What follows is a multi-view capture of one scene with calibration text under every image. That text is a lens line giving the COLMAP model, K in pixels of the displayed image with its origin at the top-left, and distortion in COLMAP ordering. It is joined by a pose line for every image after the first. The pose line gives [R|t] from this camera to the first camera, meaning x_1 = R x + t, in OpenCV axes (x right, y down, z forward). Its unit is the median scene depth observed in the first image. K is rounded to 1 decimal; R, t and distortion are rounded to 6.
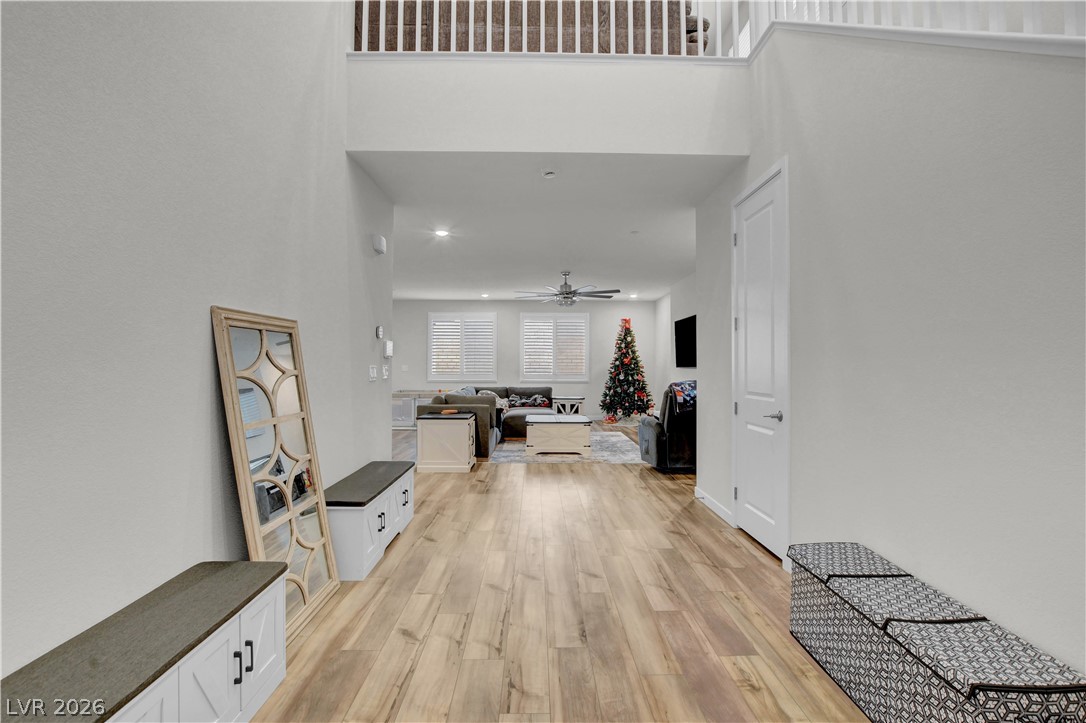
lens RADIAL K [[480.5, 0, 543.0], [0, 480.5, 361.5], [0, 0, 1]] dist [-0.022606, 0.000058]
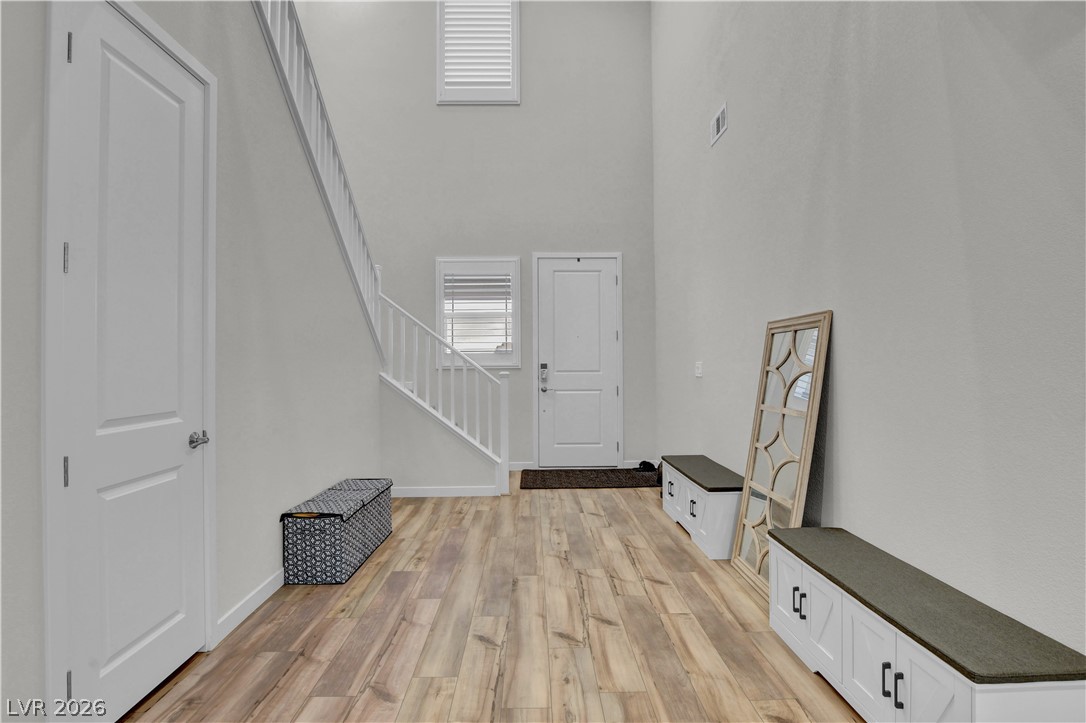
lens RADIAL K [[541.2, 0, 543.0], [0, 541.2, 361.5], [0, 0, 1]] dist [-0.030813, 0.010250]
pose [[-0.999965, 0.005243, -0.006453, 0.016207], [0.005340, 0.999872, -0.015078, 0.022406], [0.006373, -0.015112, -0.999866, 2.193775]]
